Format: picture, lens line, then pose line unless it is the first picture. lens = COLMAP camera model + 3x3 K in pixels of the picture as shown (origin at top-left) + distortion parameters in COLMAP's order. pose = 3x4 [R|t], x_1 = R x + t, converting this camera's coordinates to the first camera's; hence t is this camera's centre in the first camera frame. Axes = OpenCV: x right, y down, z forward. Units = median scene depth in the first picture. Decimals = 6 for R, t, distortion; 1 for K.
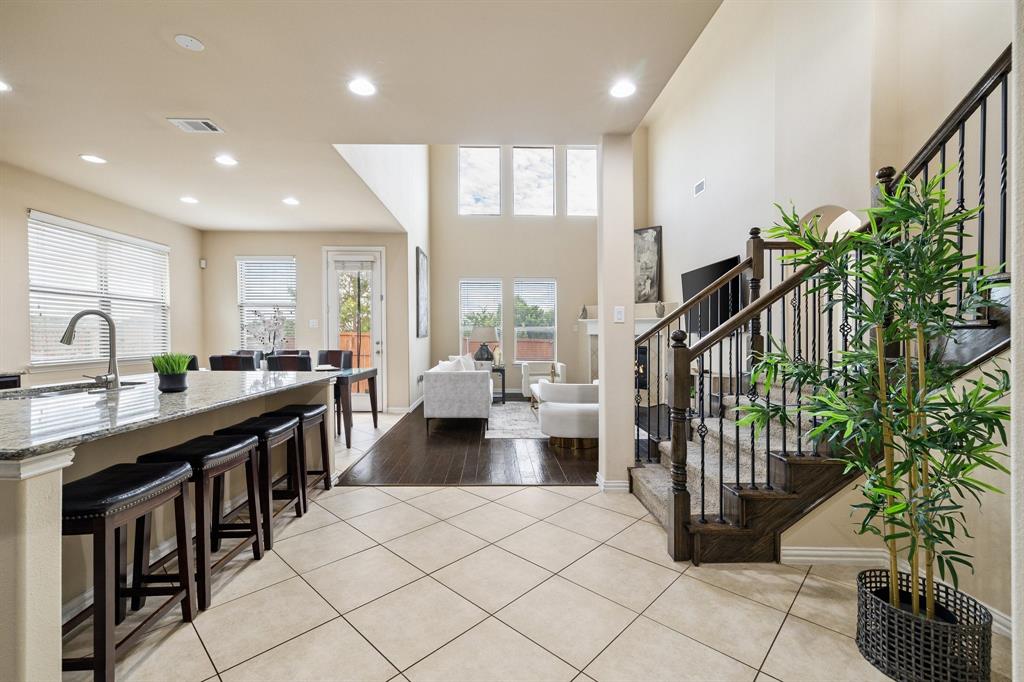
lens RADIAL K [[438.6, 0, 505.8], [0, 438.6, 343.8], [0, 0, 1]] dist [-0.010083, 0.000939]
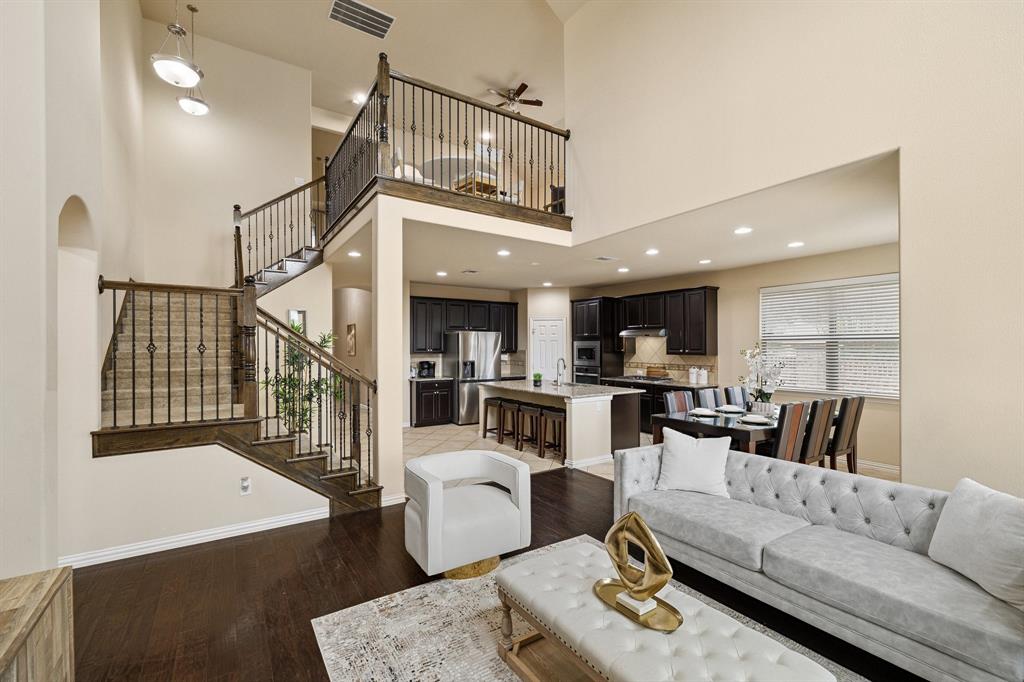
lens RADIAL K [[449.3, 0, 510.7], [0, 449.3, 344.2], [0, 0, 1]] dist [0.000572, 0.001402]
pose [[-0.851969, -0.008954, -0.523515, 0.394893], [-0.016425, 0.999819, 0.009630, -0.080808], [0.523334, 0.016803, -0.851962, 1.419663]]
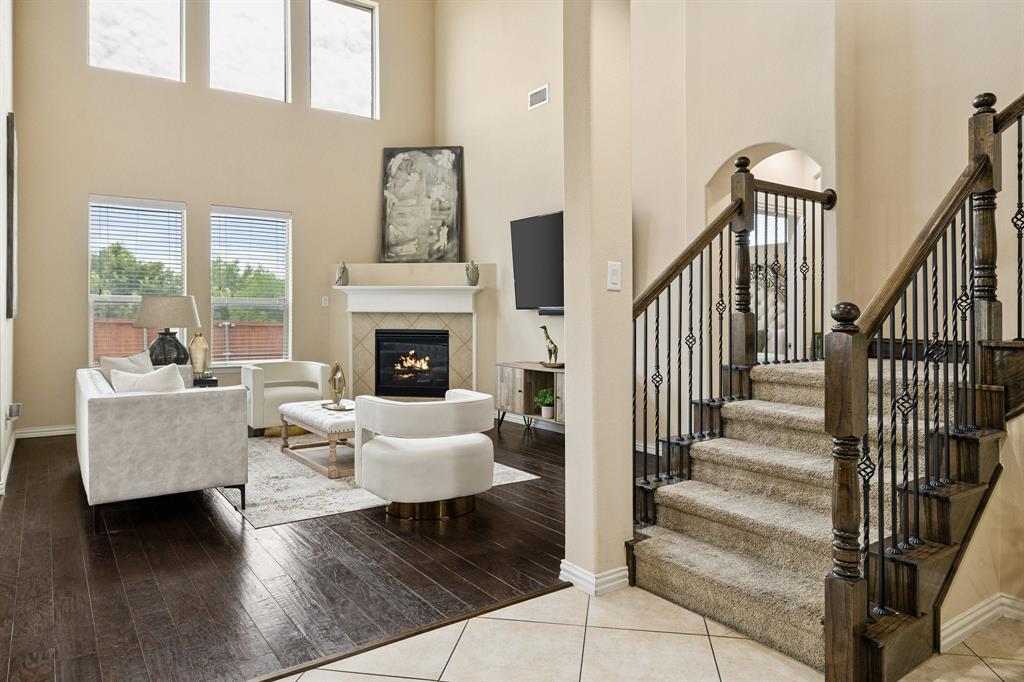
lens RADIAL K [[653.2, 0, 524.5], [0, 653.2, 305.6], [0, 0, 1]] dist [-0.004893, 0.000844]
pose [[0.823099, 0.003337, 0.567889, -0.193293], [0.014802, 0.999517, -0.027327, -0.003012], [-0.567705, 0.030898, 0.822652, 0.223325]]
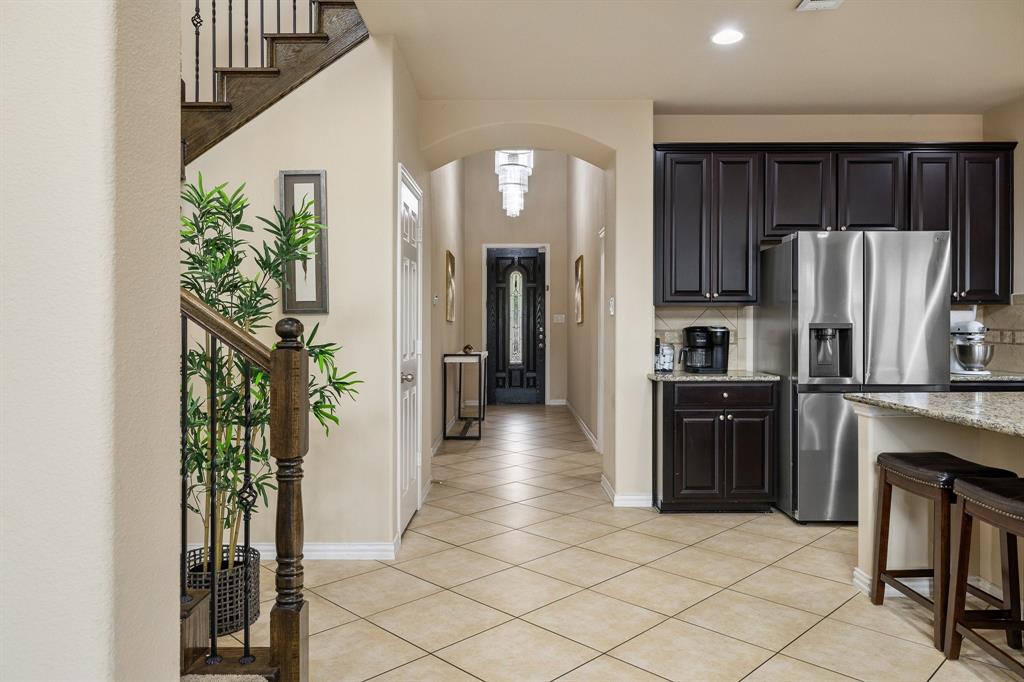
lens RADIAL K [[705.9, 0, 514.3], [0, 705.9, 337.3], [0, 0, 1]] dist [0.000886, -0.000535]
pose [[-0.999721, -0.004488, 0.023175, 0.038456], [-0.003752, 0.999490, 0.031720, -0.015239], [-0.023306, 0.031624, -0.999228, 0.811737]]
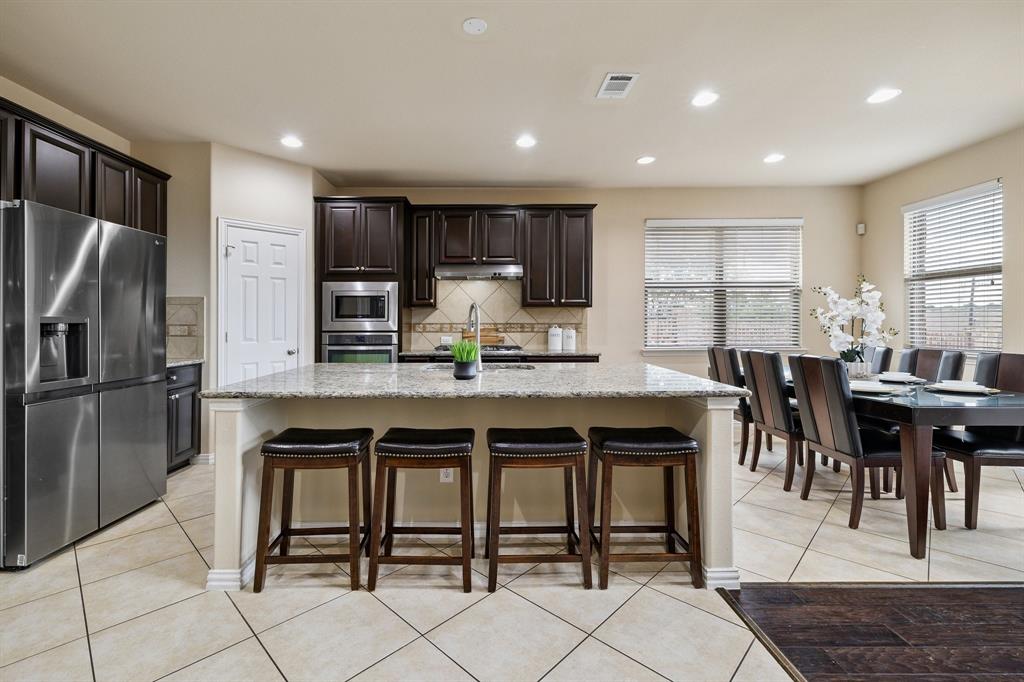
lens RADIAL K [[449.3, 0, 488.1], [0, 449.3, 326.3], [0, 0, 1]] dist [0.000572, 0.001402]
pose [[-0.029371, 0.000370, -0.999569, 0.122409], [-0.017217, 0.999851, 0.000876, -0.005892], [0.999420, 0.017235, -0.029360, 0.446475]]
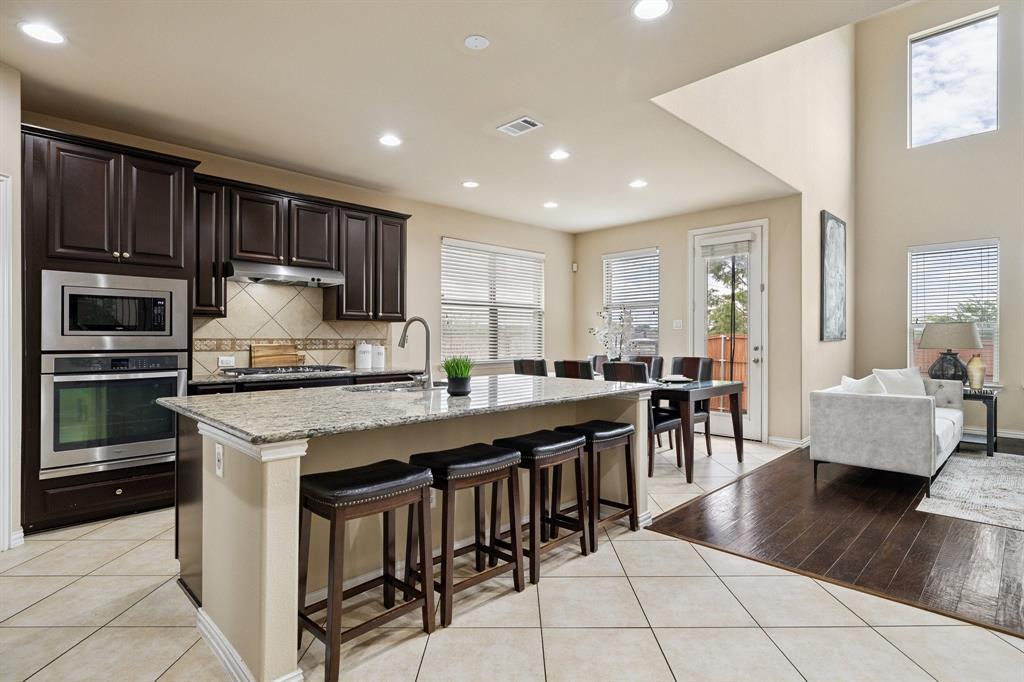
lens RADIAL K [[516.8, 0, 516.3], [0, 516.8, 345.9], [0, 0, 1]] dist [-0.002741, 0.002353]
pose [[0.687735, 0.003923, -0.725951, 0.079987], [-0.008509, 0.999960, -0.002658, -0.000555], [0.725912, 0.008005, 0.687741, 0.113855]]
